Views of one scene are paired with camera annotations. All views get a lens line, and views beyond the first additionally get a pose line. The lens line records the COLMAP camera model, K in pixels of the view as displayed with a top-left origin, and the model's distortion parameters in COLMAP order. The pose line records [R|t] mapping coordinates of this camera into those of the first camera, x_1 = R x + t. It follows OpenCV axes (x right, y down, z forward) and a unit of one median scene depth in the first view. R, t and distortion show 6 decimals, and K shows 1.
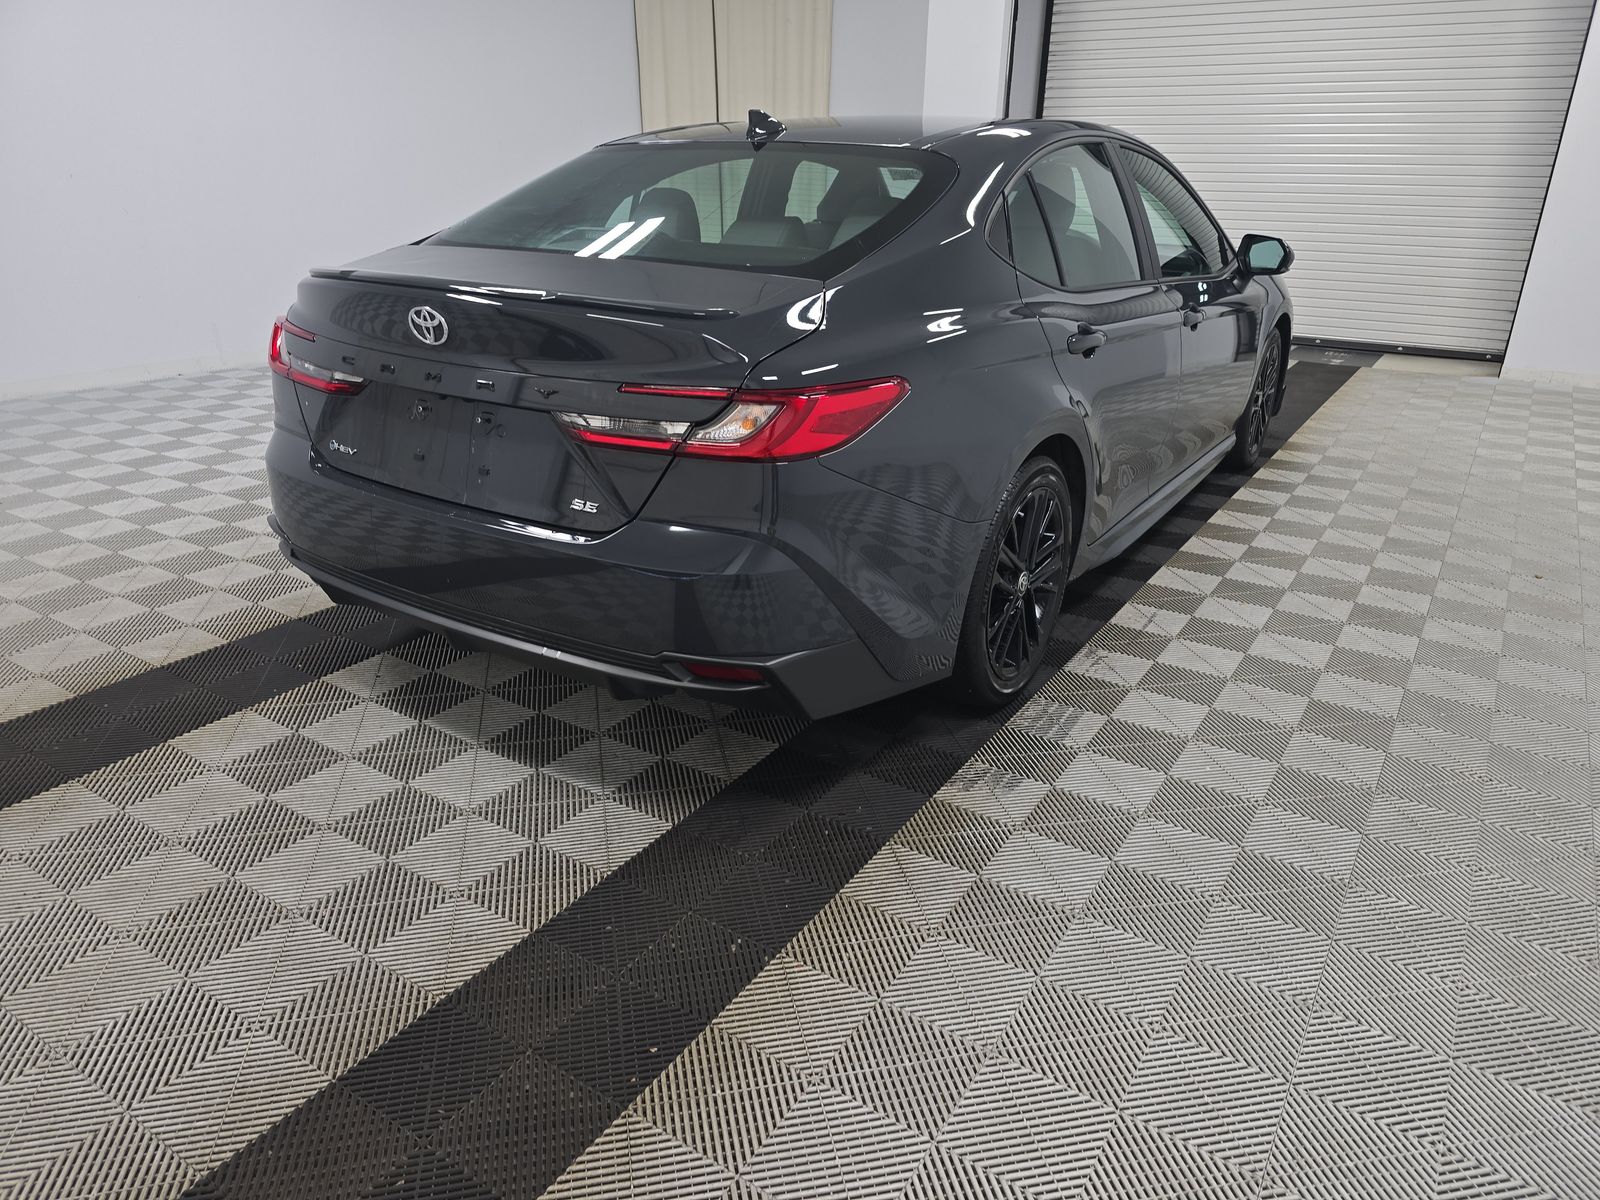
lens RADIAL K [[1063.8, 0, 792.7], [0, 1063.8, 604.0], [0, 0, 1]] dist [0.010257, 0.001202]
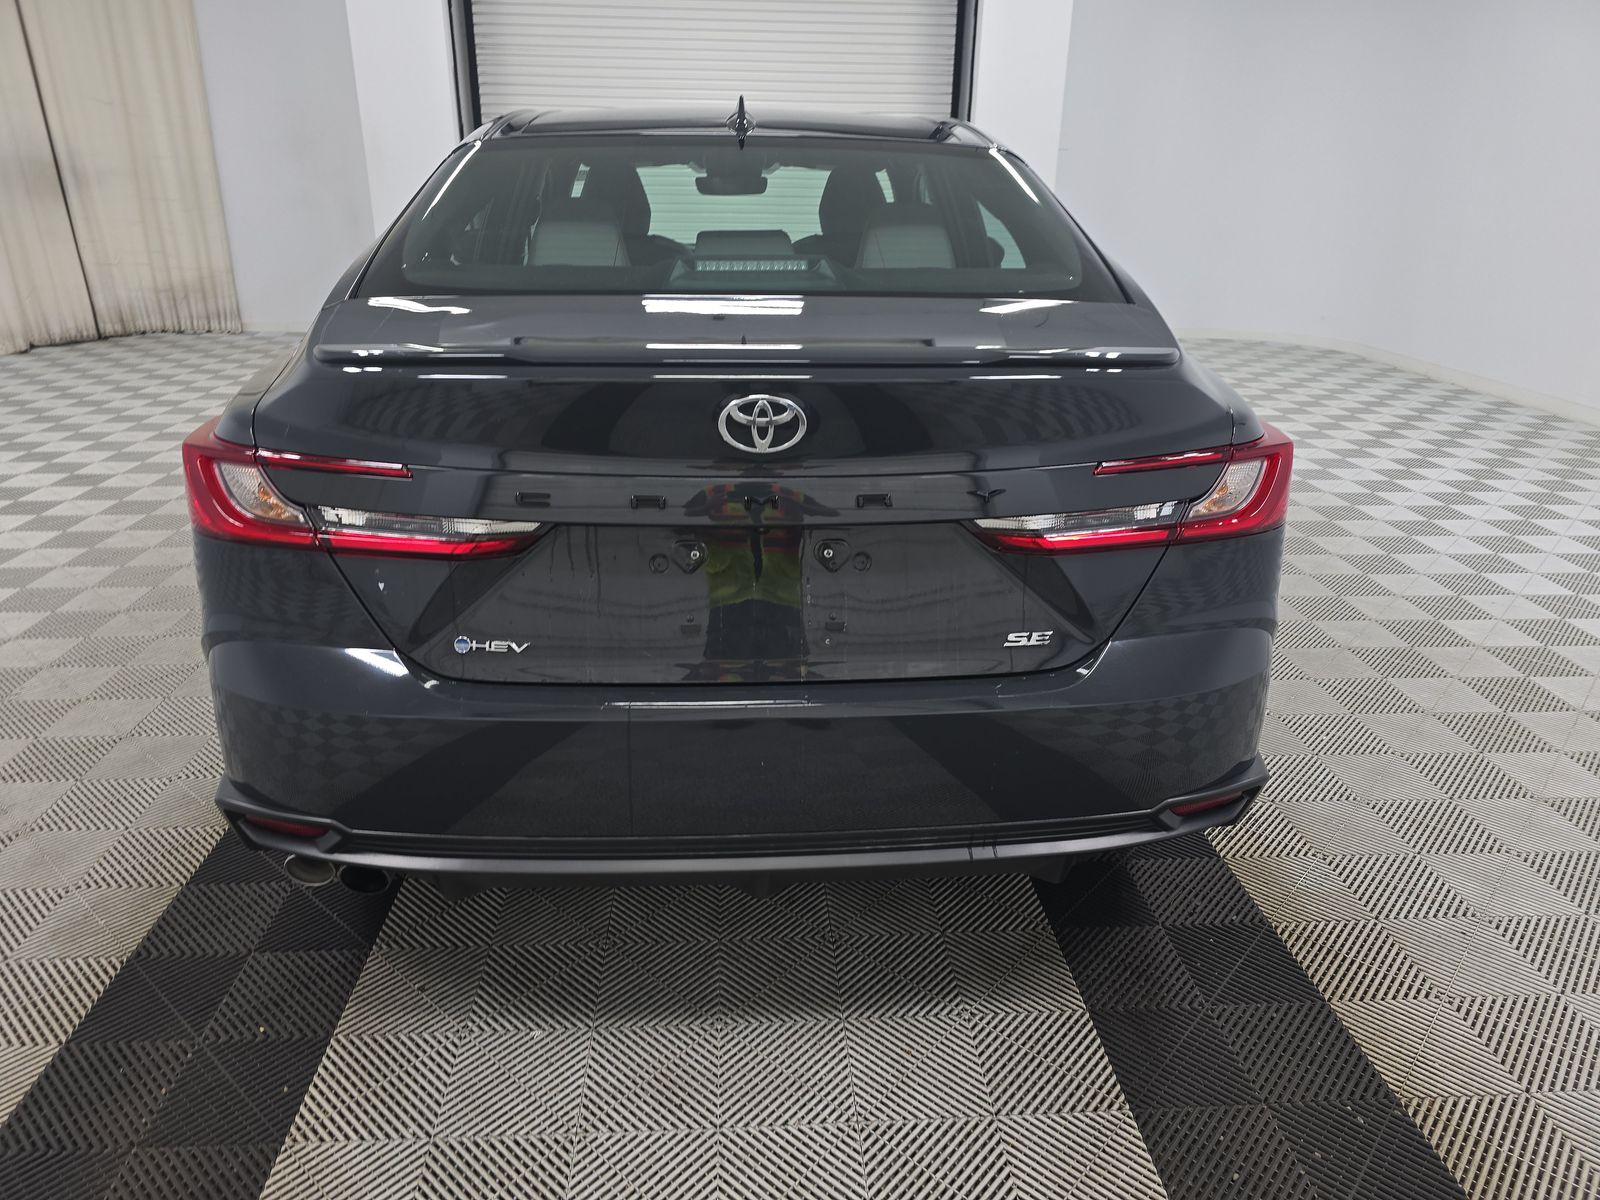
lens RADIAL K [[1063.8, 0, 798.8], [0, 1063.8, 585.3], [0, 0, 1]] dist [0.010257, 0.001202]
pose [[0.806830, -0.219445, 0.548515, -0.669875], [0.227294, 0.972291, 0.054651, -0.191787], [-0.545310, 0.080580, 0.834353, 0.456913]]
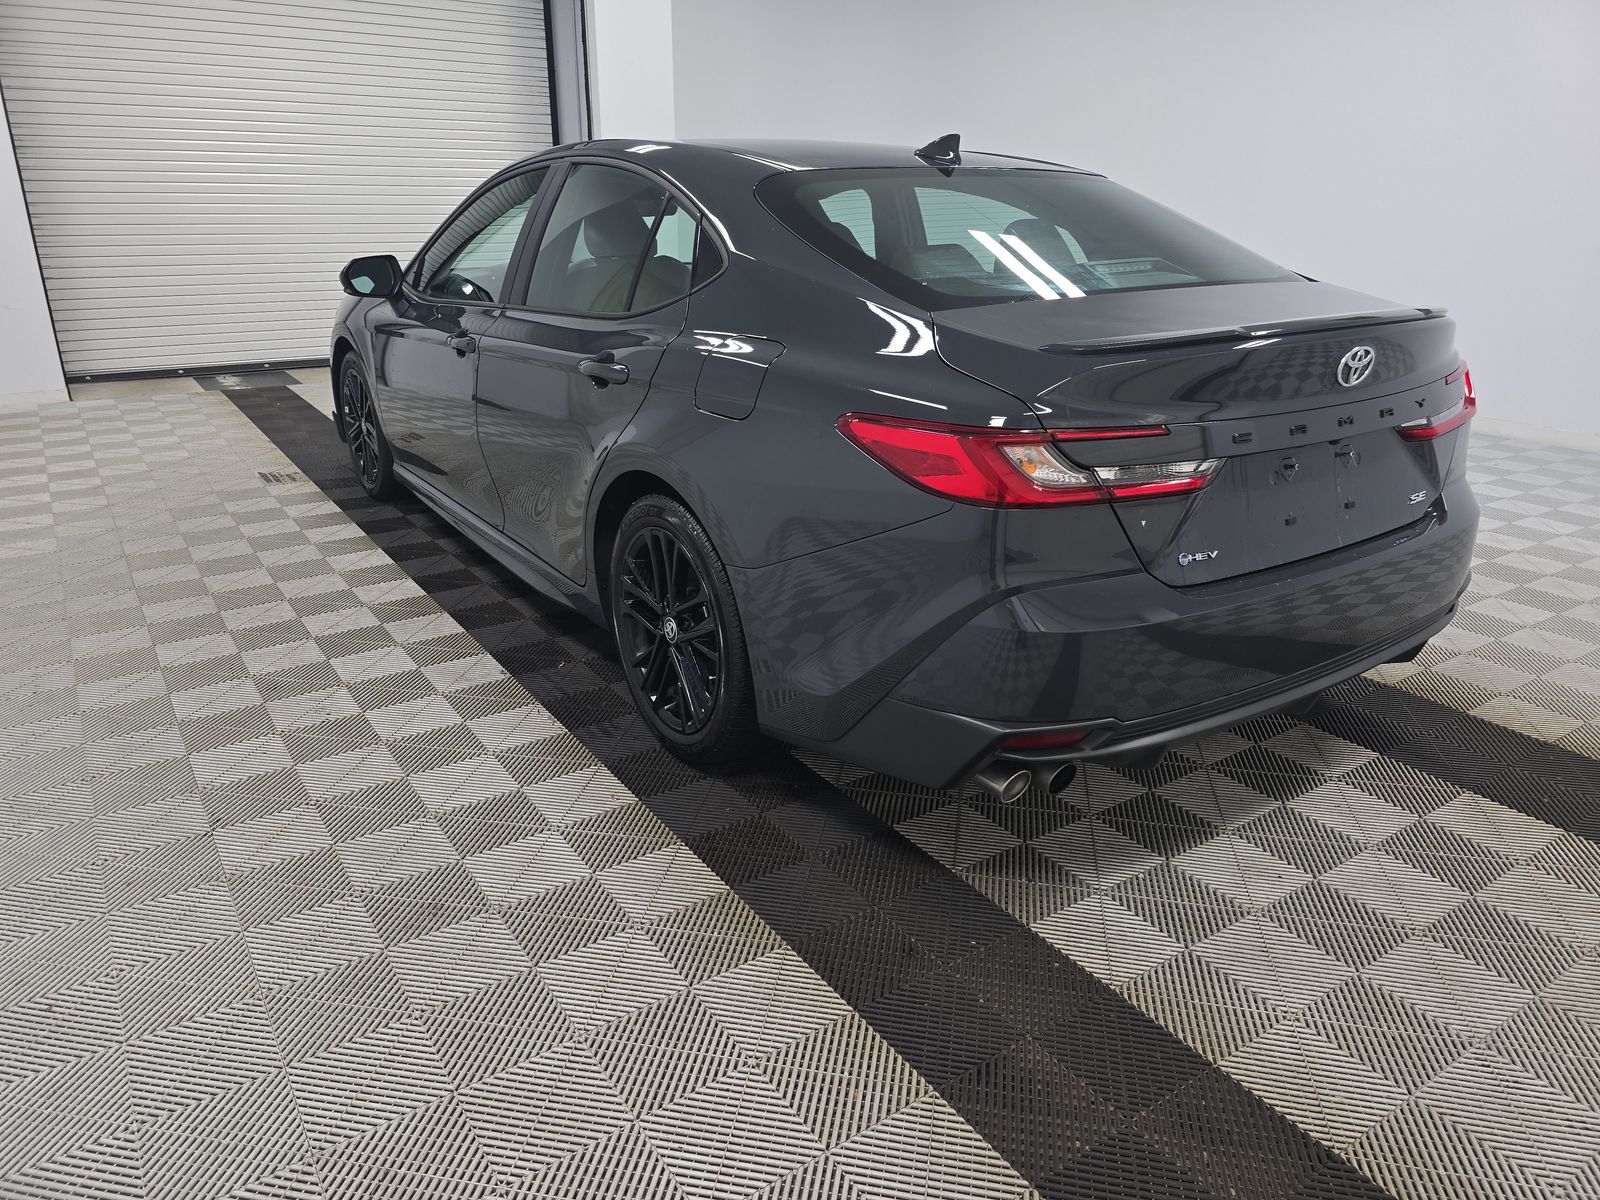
lens RADIAL K [[1063.8, 0, 811.1], [0, 1063.8, 603.1], [0, 0, 1]] dist [0.010257, 0.001202]
pose [[0.384404, -0.333747, 0.860725, -1.335062], [0.345336, 0.916657, 0.201206, -0.407763], [-0.856141, 0.219895, 0.467621, 0.986091]]
